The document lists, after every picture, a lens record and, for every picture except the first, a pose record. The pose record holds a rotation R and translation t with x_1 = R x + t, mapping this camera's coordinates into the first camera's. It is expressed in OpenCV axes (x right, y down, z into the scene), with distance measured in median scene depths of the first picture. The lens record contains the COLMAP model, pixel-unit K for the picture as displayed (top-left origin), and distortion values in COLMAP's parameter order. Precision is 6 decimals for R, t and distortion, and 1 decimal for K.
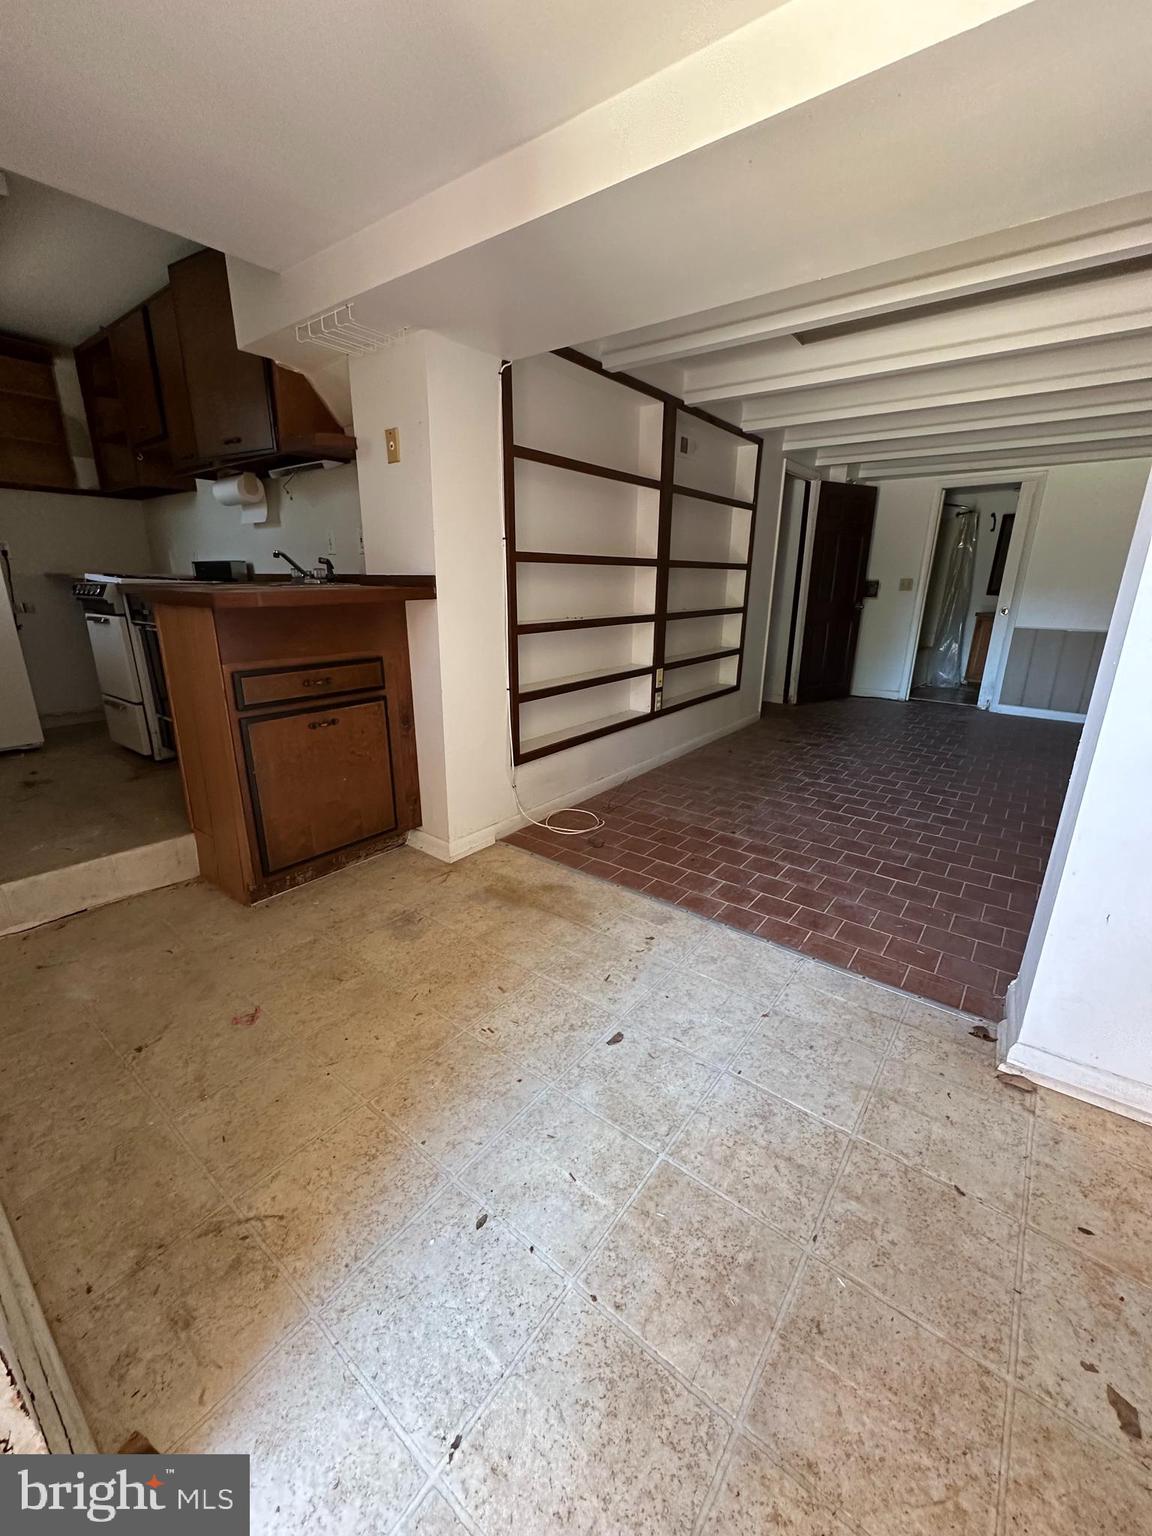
lens RADIAL K [[612.9, 0, 576.0], [0, 612.9, 768.0], [0, 0, 1]] dist [-0.002989, 0.001023]
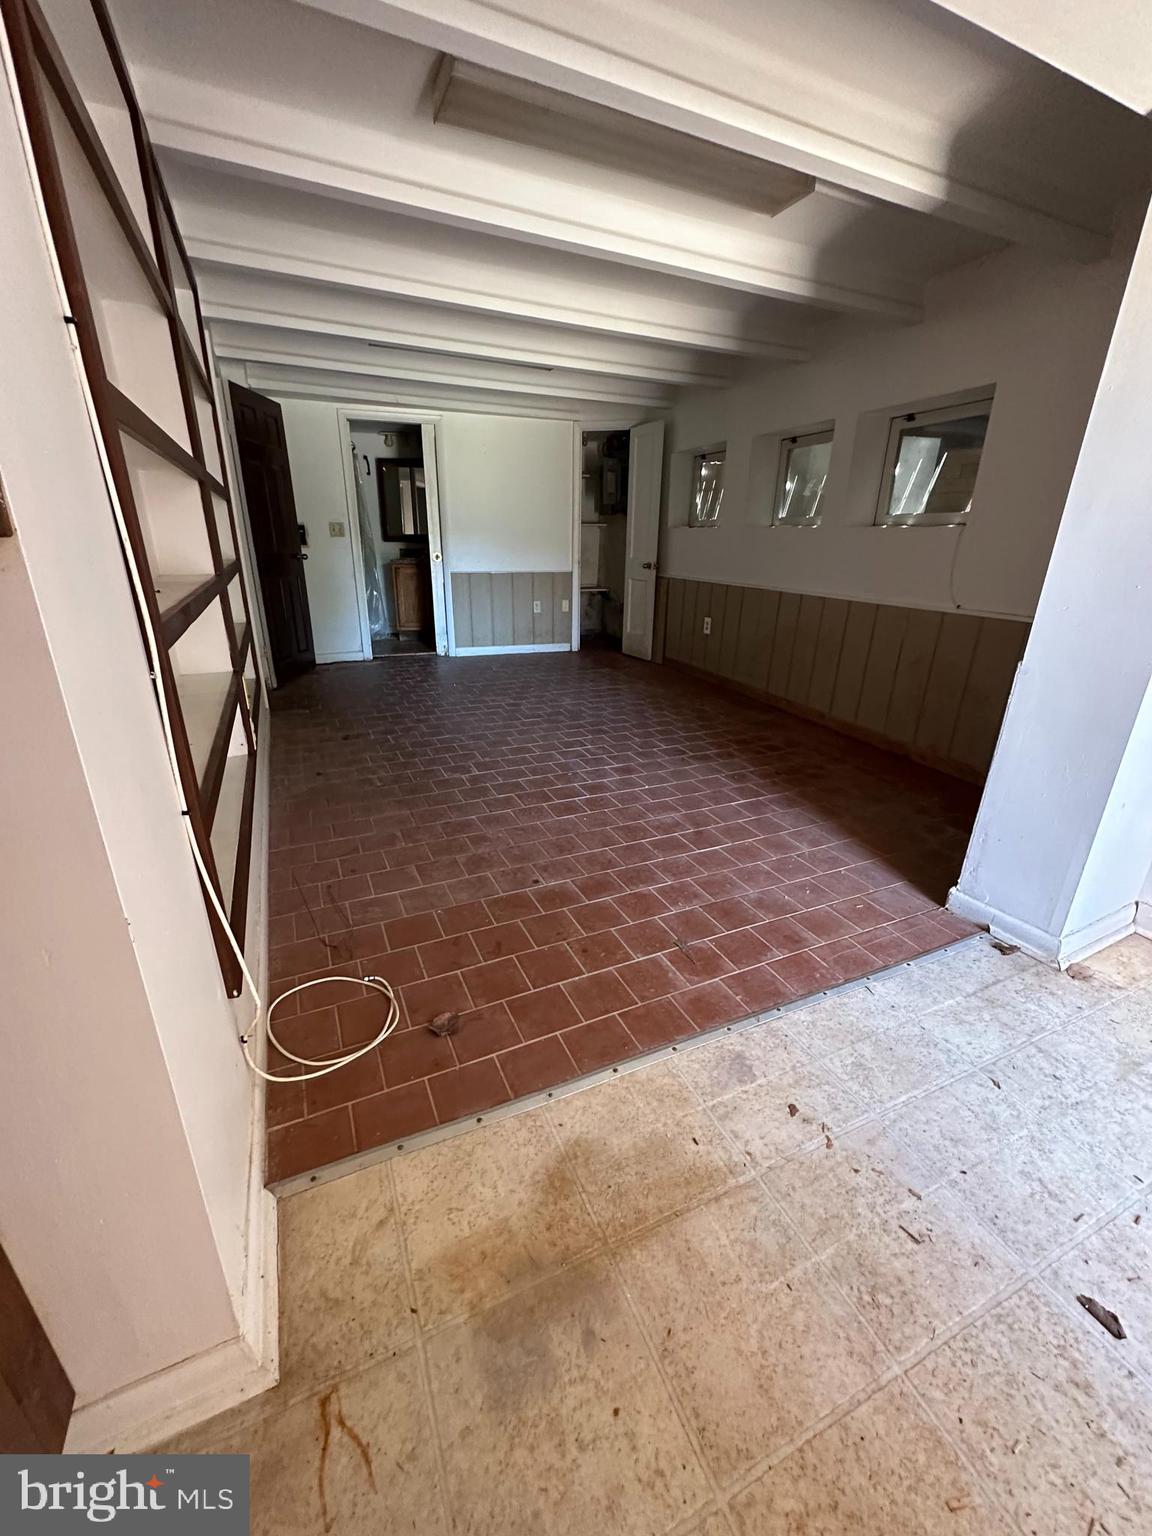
lens RADIAL K [[612.9, 0, 576.0], [0, 612.9, 768.0], [0, 0, 1]] dist [-0.002989, 0.001023]
pose [[0.466871, -0.313039, 0.827066, -0.274501], [0.253987, 0.943312, 0.213664, -0.164291], [-0.847066, 0.110311, 0.519913, 0.614962]]
